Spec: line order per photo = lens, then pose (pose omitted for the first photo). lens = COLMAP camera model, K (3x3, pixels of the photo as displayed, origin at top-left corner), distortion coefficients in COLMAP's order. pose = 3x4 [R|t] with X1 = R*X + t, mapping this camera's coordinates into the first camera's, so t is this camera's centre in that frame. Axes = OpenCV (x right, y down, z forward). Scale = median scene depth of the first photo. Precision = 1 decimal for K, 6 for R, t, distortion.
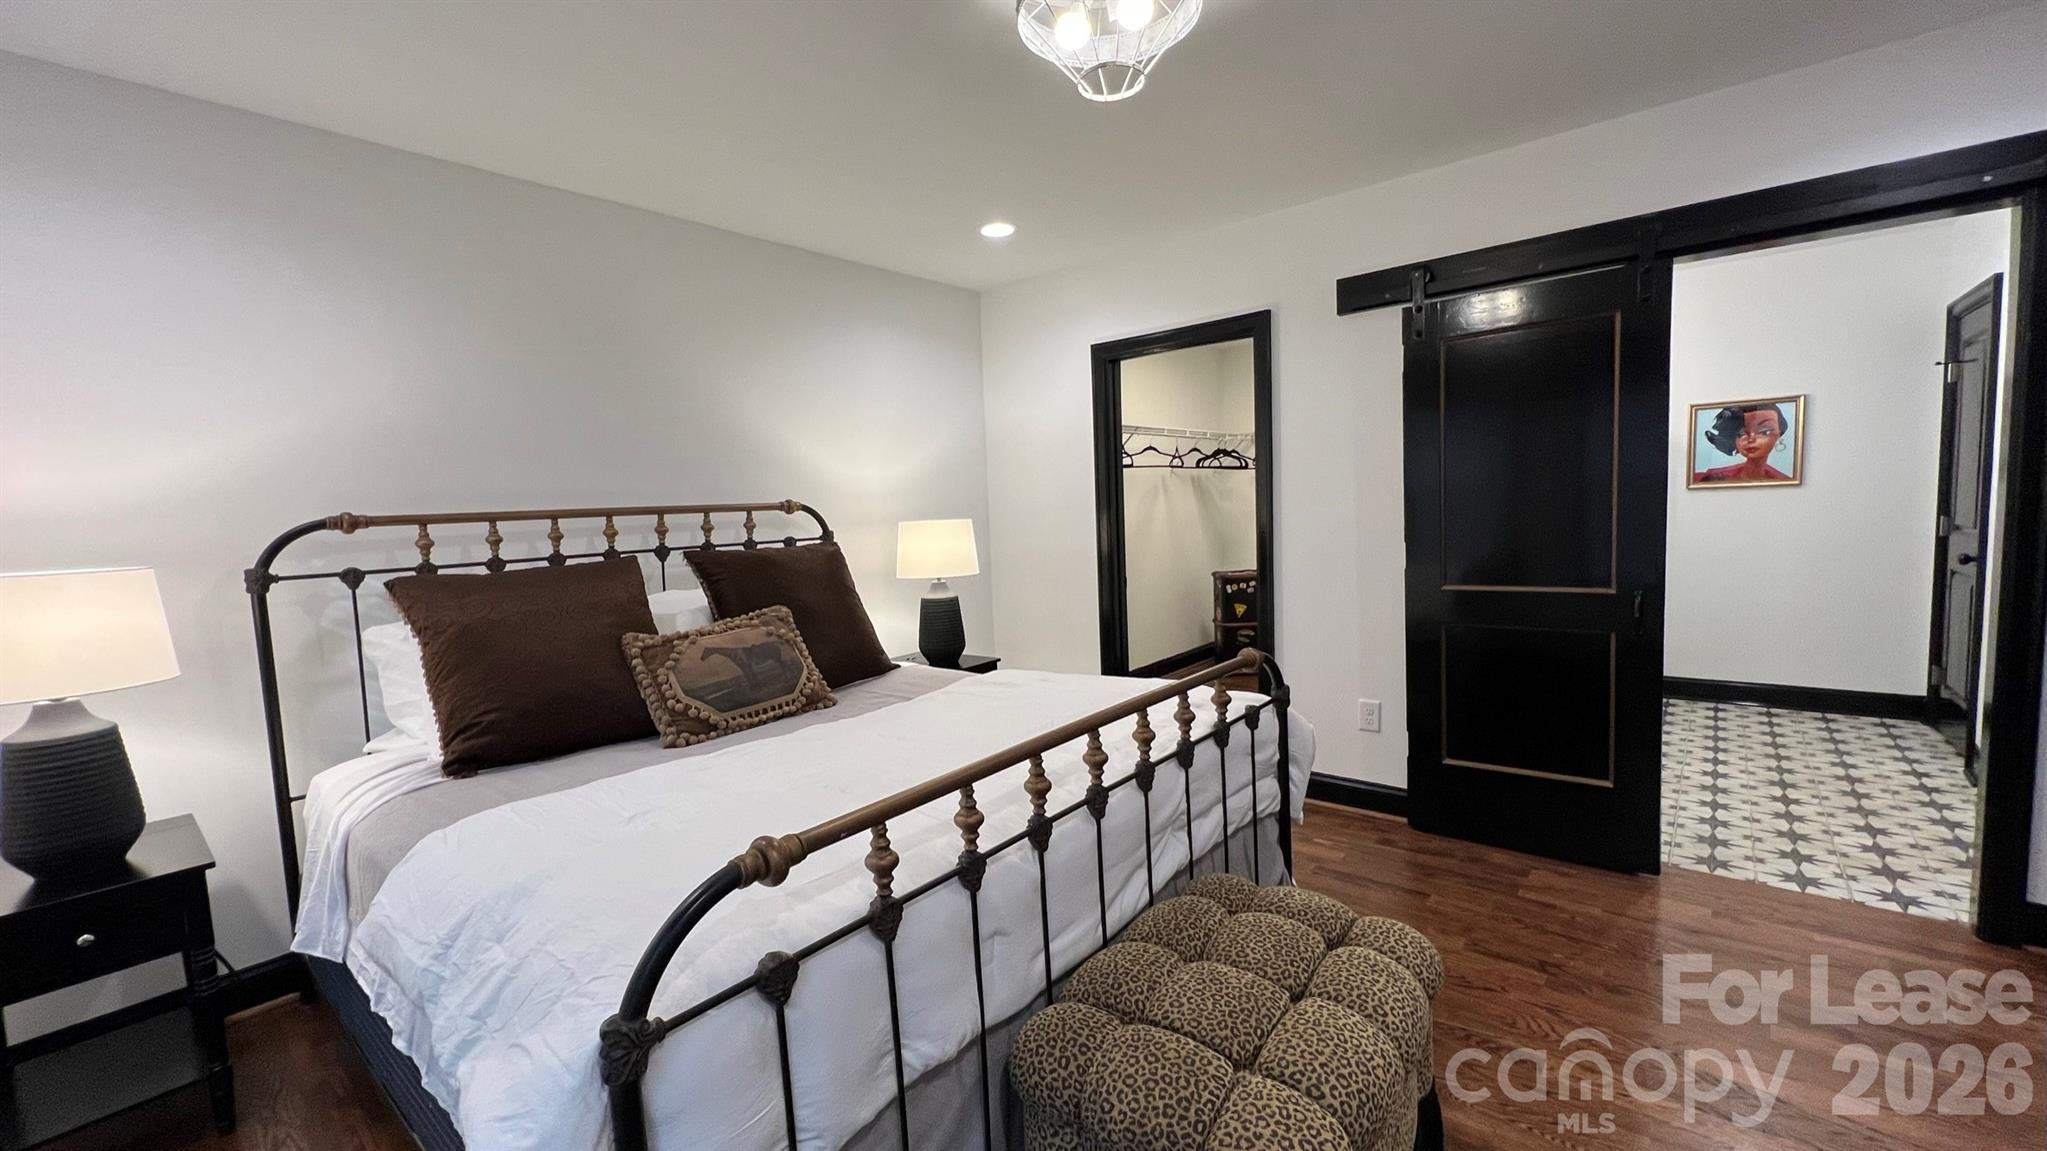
lens RADIAL K [[813.7, 0, 1020.1], [0, 813.7, 577.9], [0, 0, 1]] dist [0.000164, -0.000072]
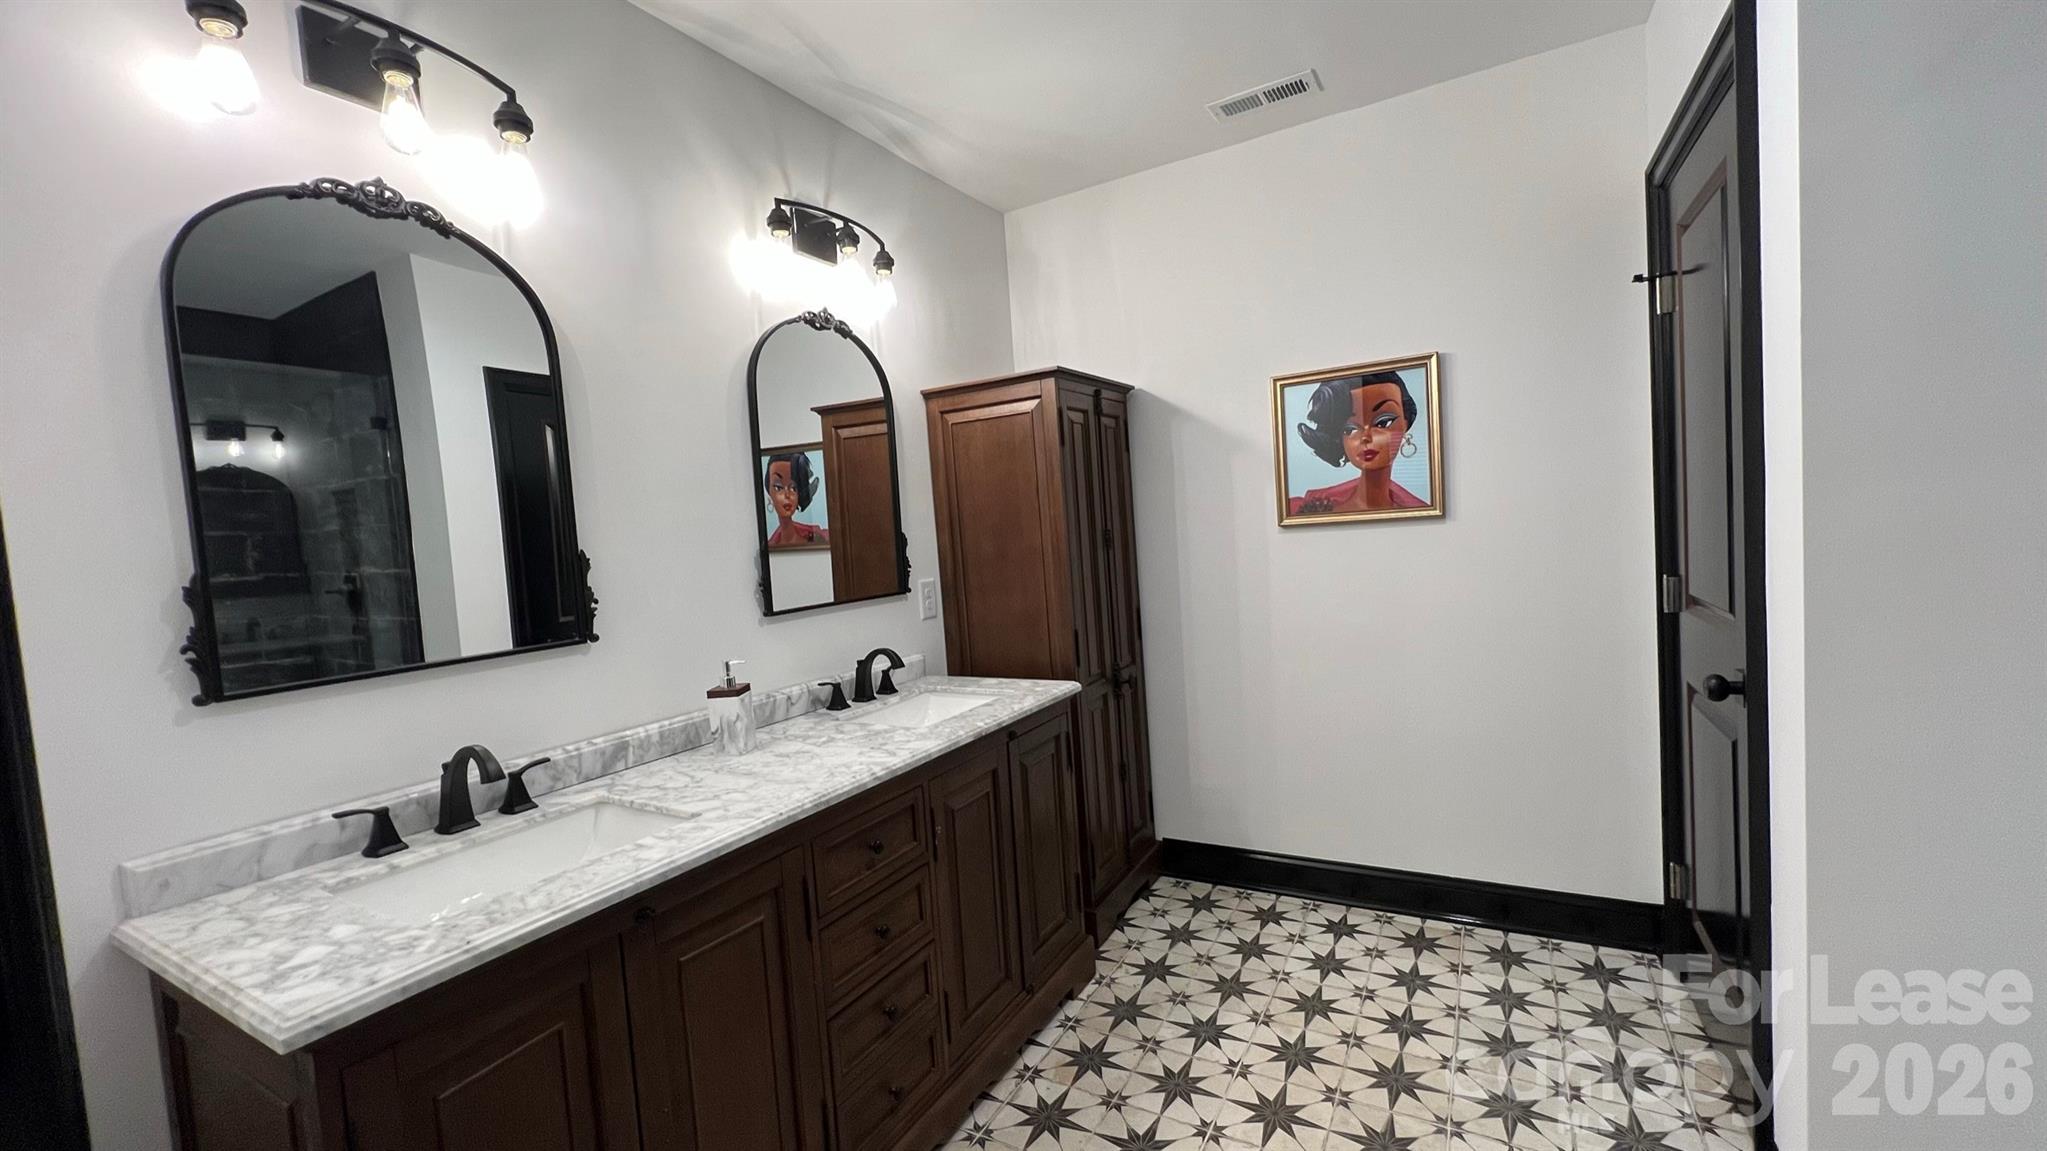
lens RADIAL K [[813.7, 0, 1020.1], [0, 813.7, 577.9], [0, 0, 1]] dist [0.000164, -0.000072]
pose [[0.982960, -0.032498, 0.180925, 1.096398], [0.039912, 0.998500, -0.037486, -0.121885], [-0.179436, 0.044069, 0.982782, 0.974063]]
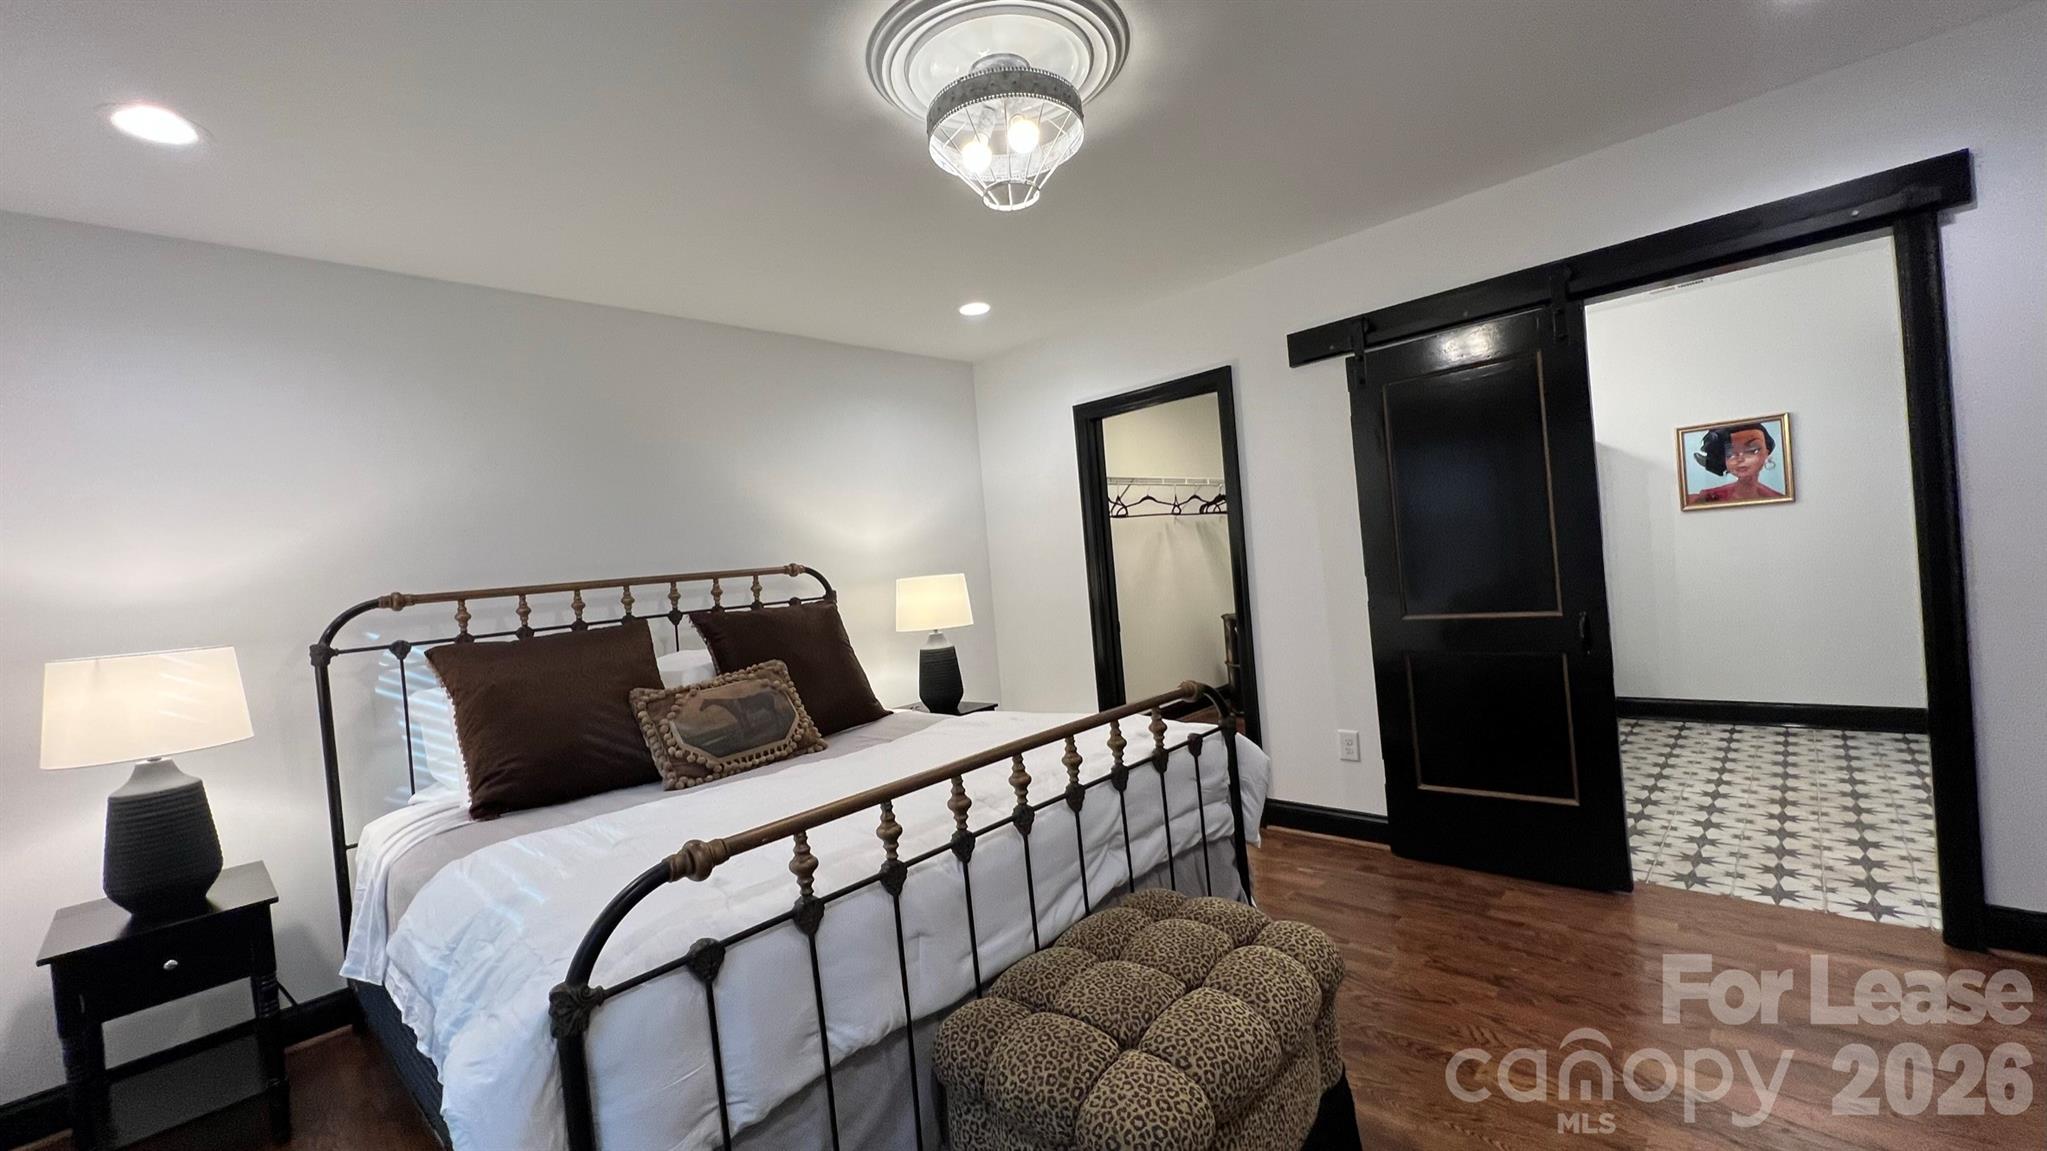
lens RADIAL K [[813.7, 0, 1020.1], [0, 813.7, 577.9], [0, 0, 1]] dist [0.000164, -0.000072]
pose [[0.997315, -0.045776, -0.057160, 0.117041], [0.041894, 0.996849, -0.067358, 0.013371], [0.060063, 0.064783, 0.996090, -0.092884]]
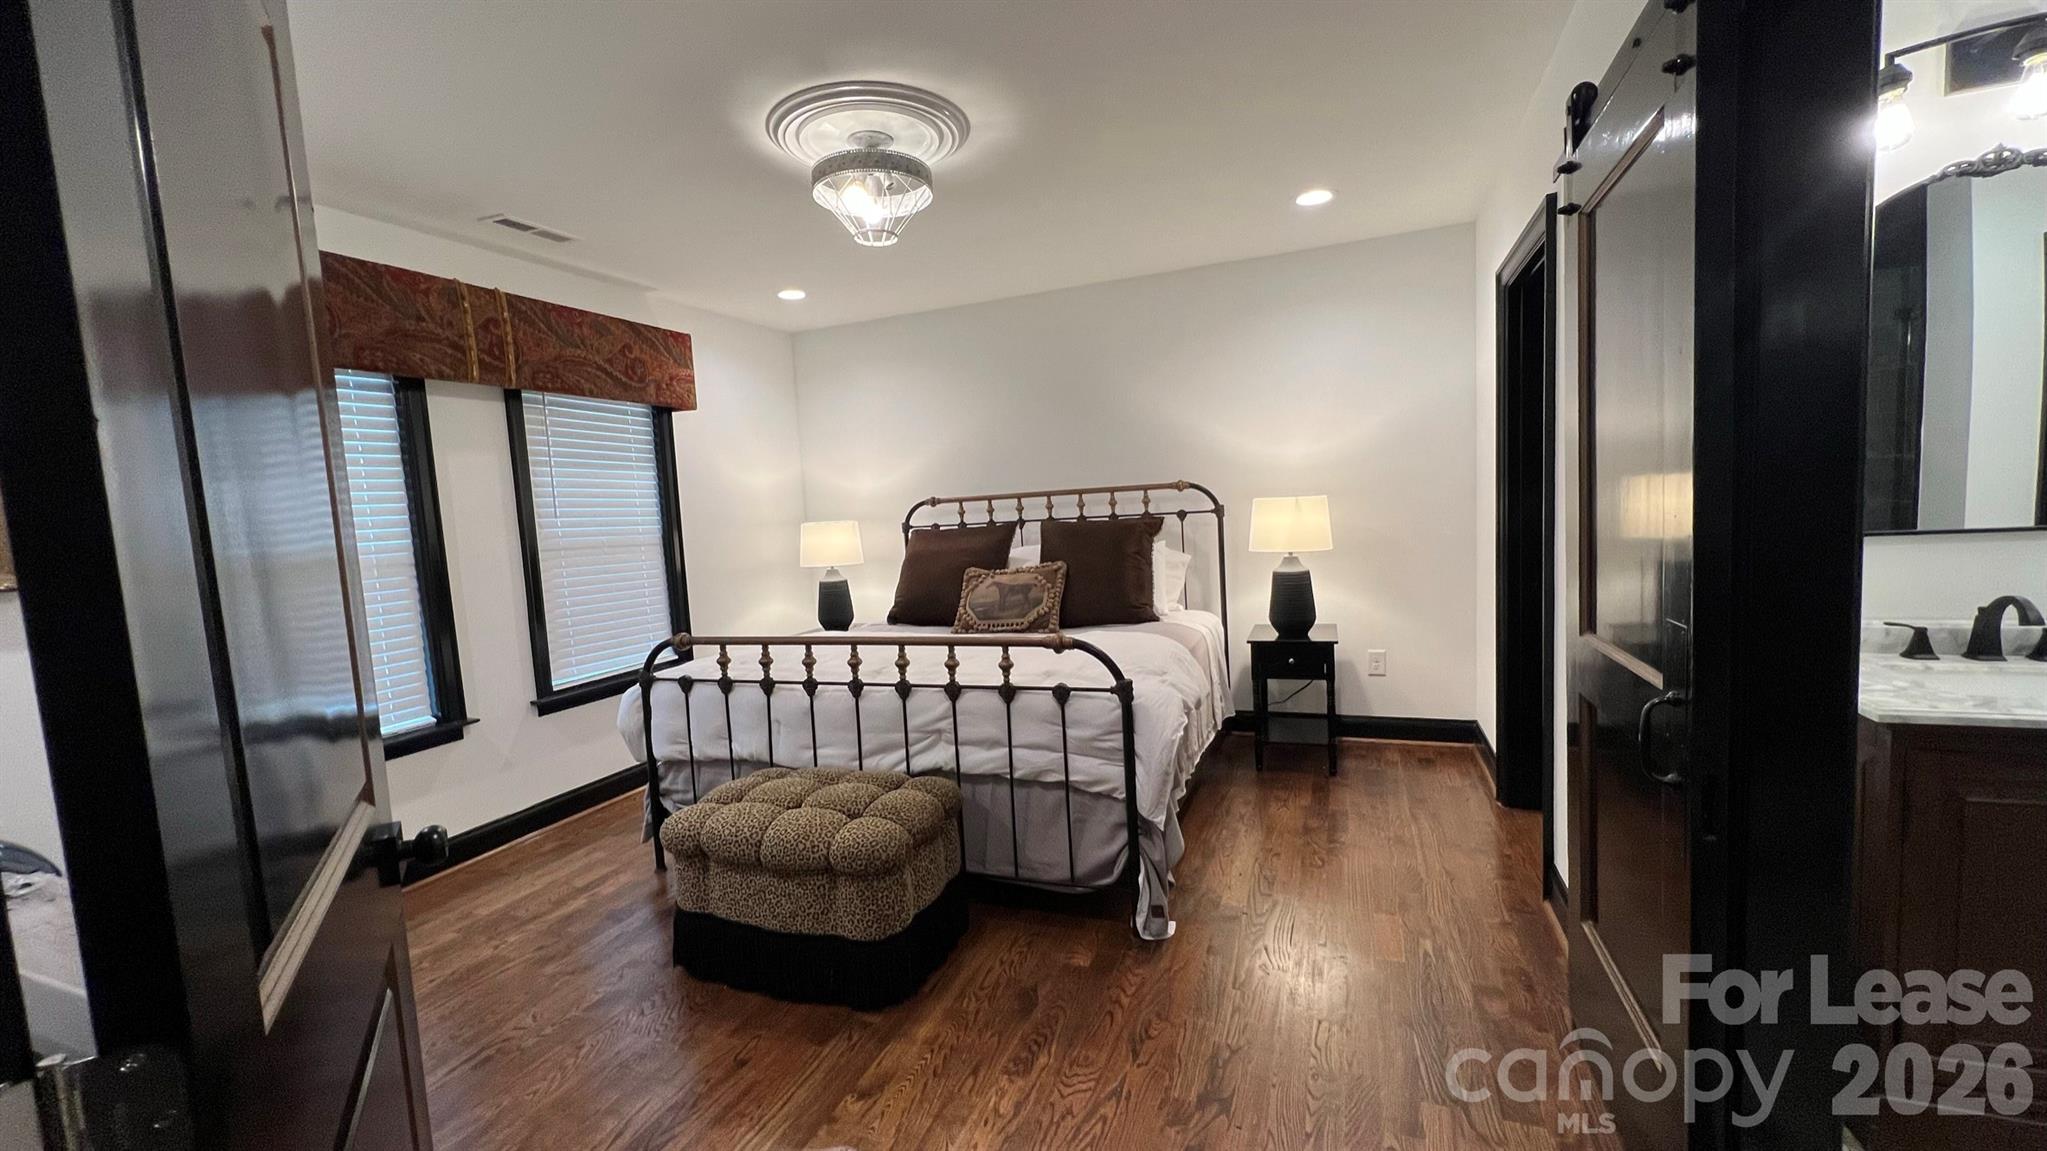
lens RADIAL K [[813.7, 0, 1020.1], [0, 813.7, 577.9], [0, 0, 1]] dist [0.000164, -0.000072]
pose [[0.314687, 0.110181, -0.942779, 1.219897], [-0.040798, 0.993892, 0.102537, -0.095078], [0.948318, 0.006197, 0.317260, 0.543700]]
